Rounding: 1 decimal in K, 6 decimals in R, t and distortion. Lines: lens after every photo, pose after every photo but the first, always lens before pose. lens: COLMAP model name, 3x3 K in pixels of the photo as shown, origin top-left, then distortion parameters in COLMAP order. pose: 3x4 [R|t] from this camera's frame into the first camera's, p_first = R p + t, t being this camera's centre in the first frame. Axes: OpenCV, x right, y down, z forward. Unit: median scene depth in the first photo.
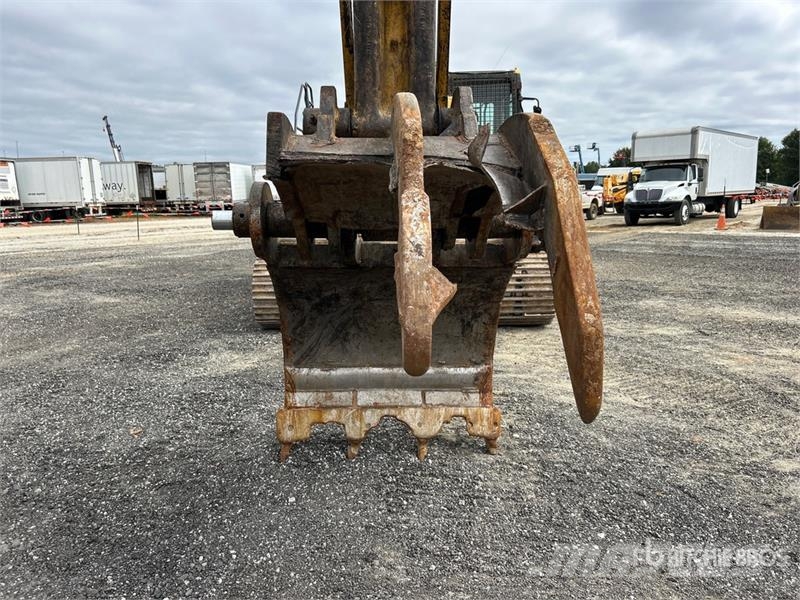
lens RADIAL K [[603.5, 0, 403.7], [0, 603.5, 308.8], [0, 0, 1]] dist [0.042555, -0.041257]
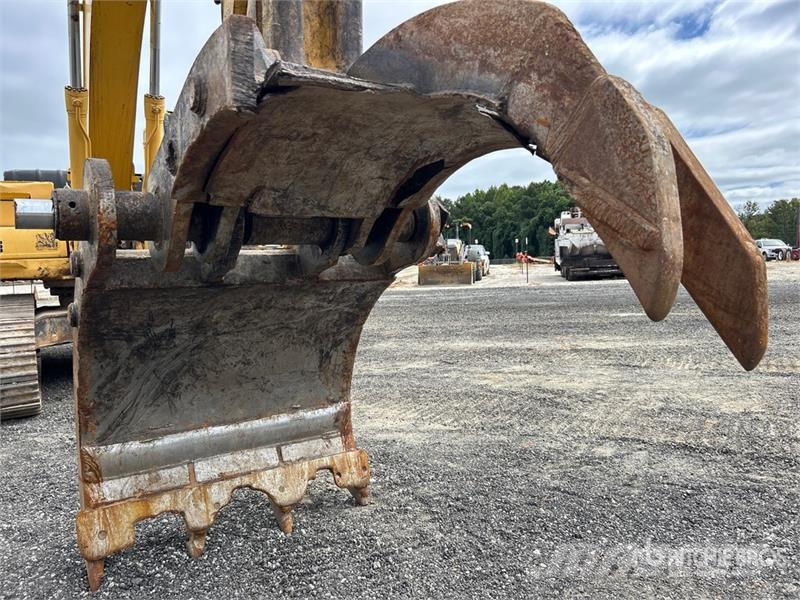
lens RADIAL K [[603.5, 0, 403.1], [0, 603.5, 300.6], [0, 0, 1]] dist [0.042555, -0.041257]
pose [[0.847343, -0.056783, 0.528001, -0.244628], [0.128902, 0.986524, -0.100770, 0.048553], [-0.515164, 0.153447, 0.843244, 0.207197]]
